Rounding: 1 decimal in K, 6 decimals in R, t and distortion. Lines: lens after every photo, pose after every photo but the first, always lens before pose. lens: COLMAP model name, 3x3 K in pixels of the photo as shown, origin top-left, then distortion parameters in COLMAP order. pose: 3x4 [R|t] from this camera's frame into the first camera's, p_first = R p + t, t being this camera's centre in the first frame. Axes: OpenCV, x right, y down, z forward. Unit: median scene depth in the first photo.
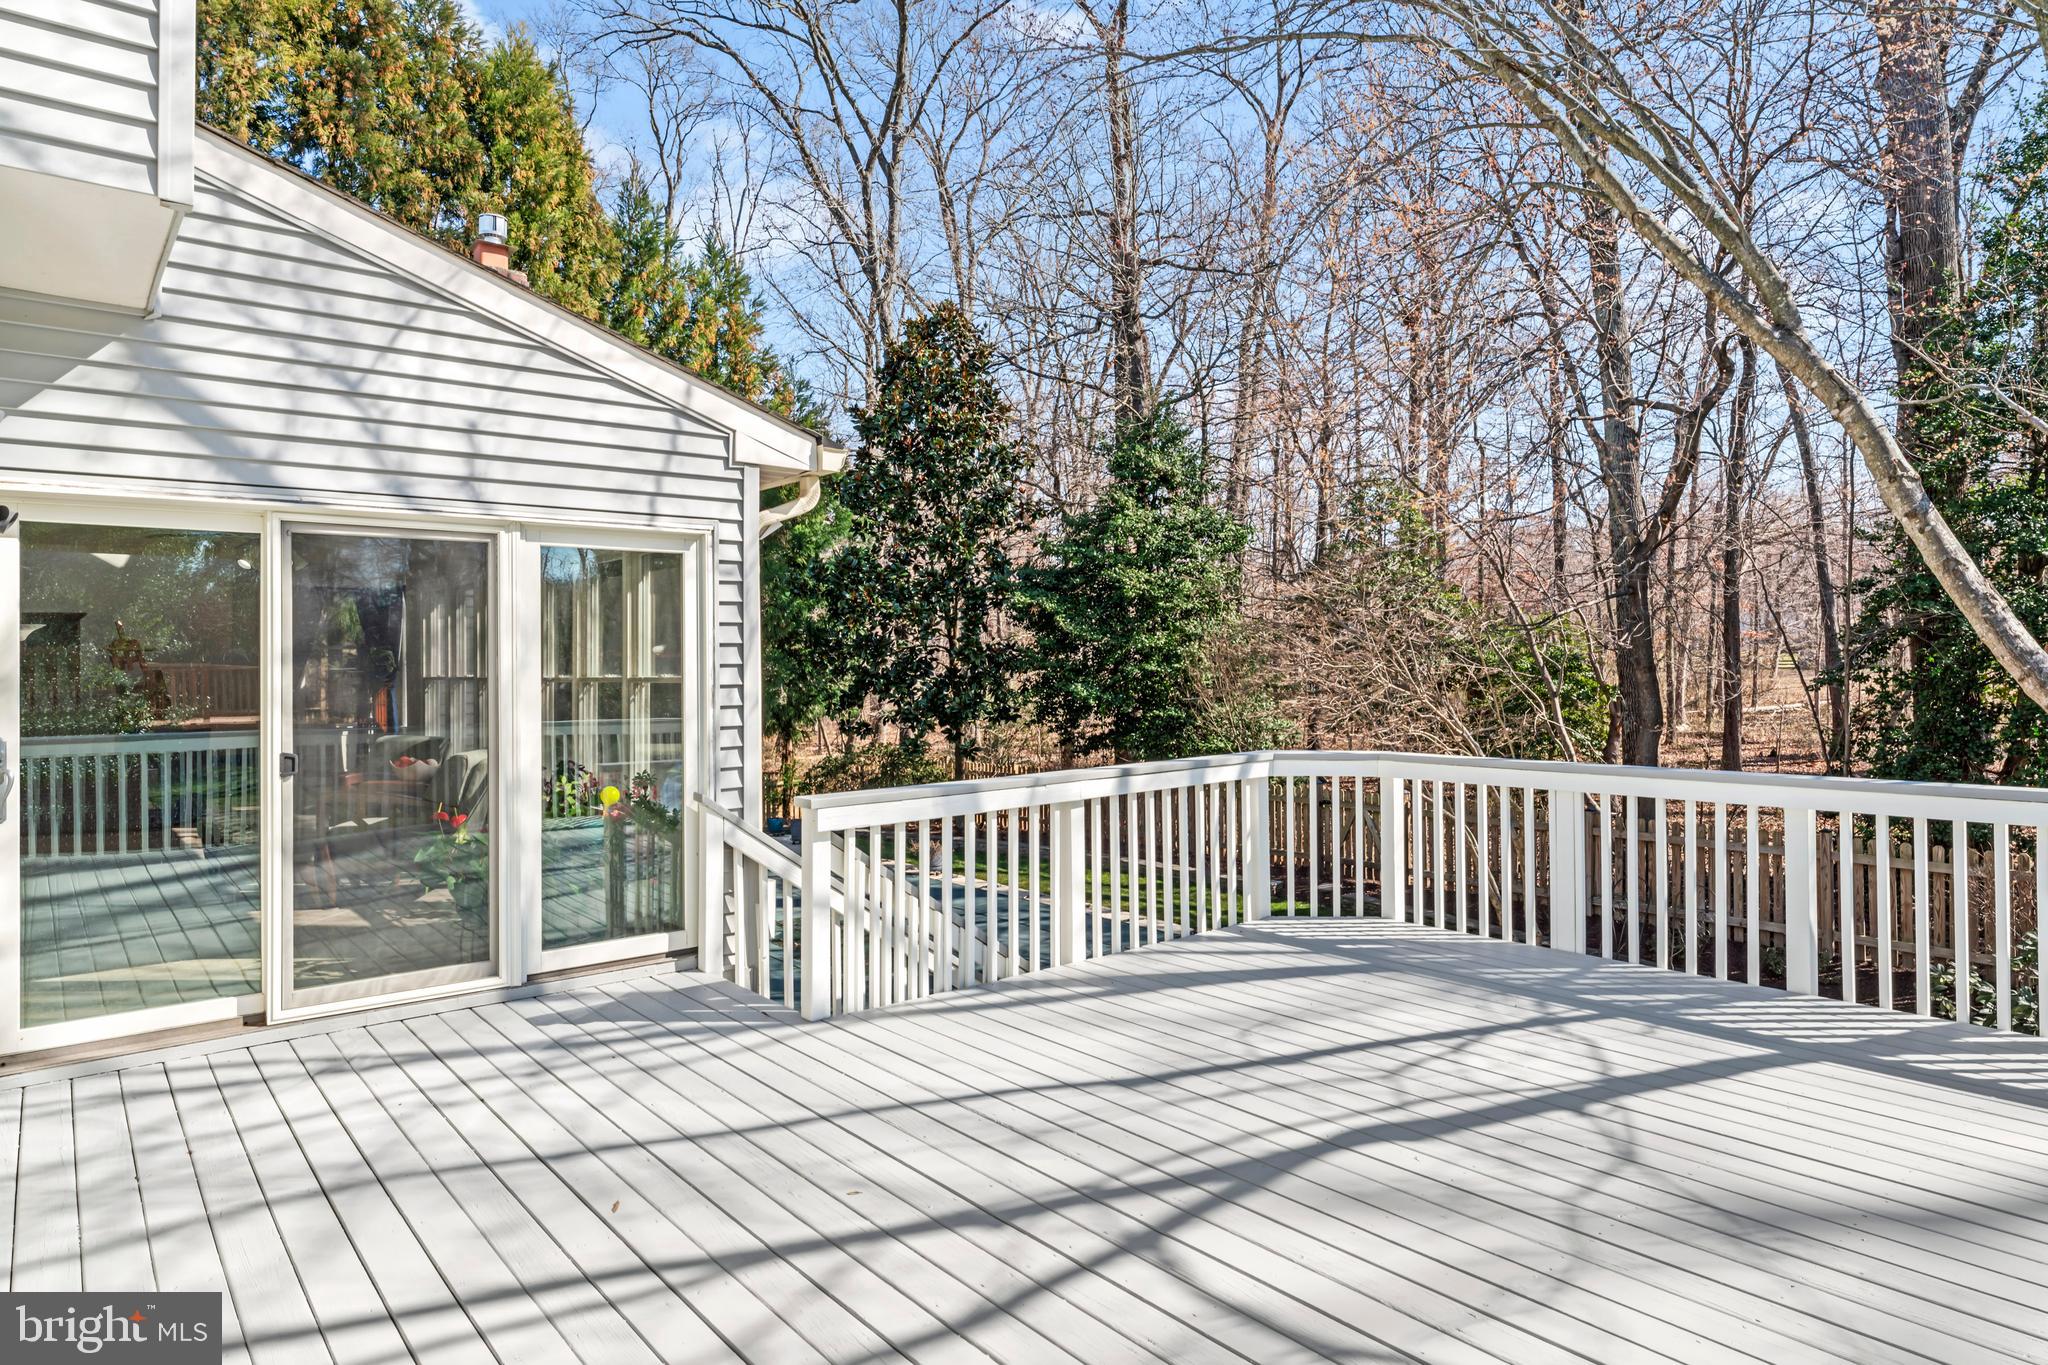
lens RADIAL K [[1194.7, 0, 1028.7], [0, 1194.7, 669.5], [0, 0, 1]] dist [-0.004210, -0.002465]
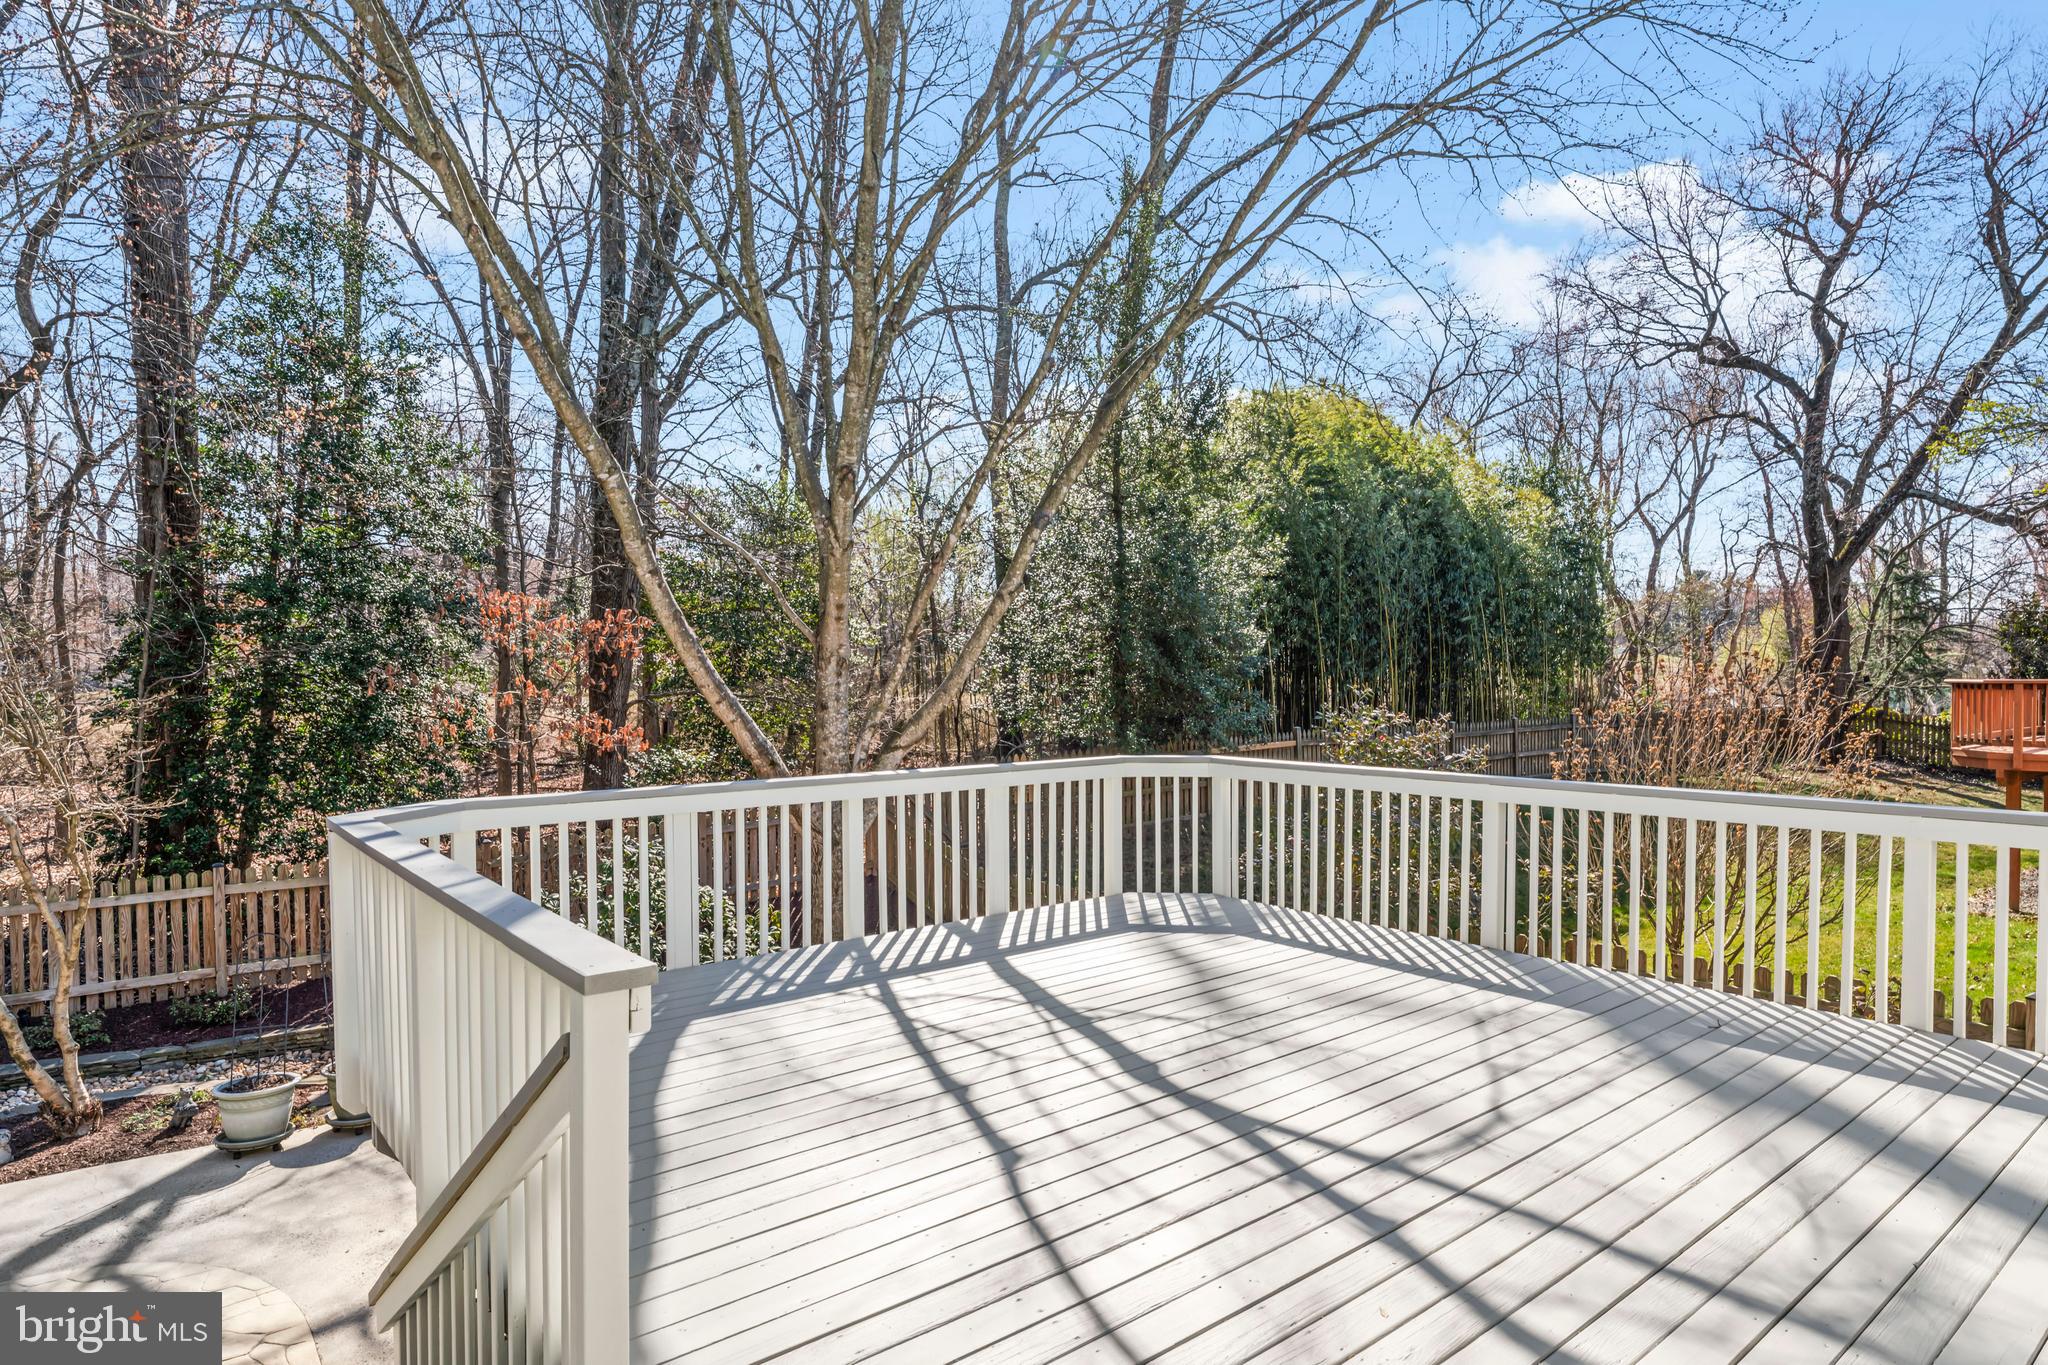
lens RADIAL K [[1154.5, 0, 1029.7], [0, 1154.5, 688.6], [0, 0, 1]] dist [0.000608, -0.000035]
pose [[-0.005814, 0.003378, 0.999977, -0.753106], [0.007759, 0.999964, -0.003333, 0.005679], [-0.999953, 0.007739, -0.005840, 0.991800]]
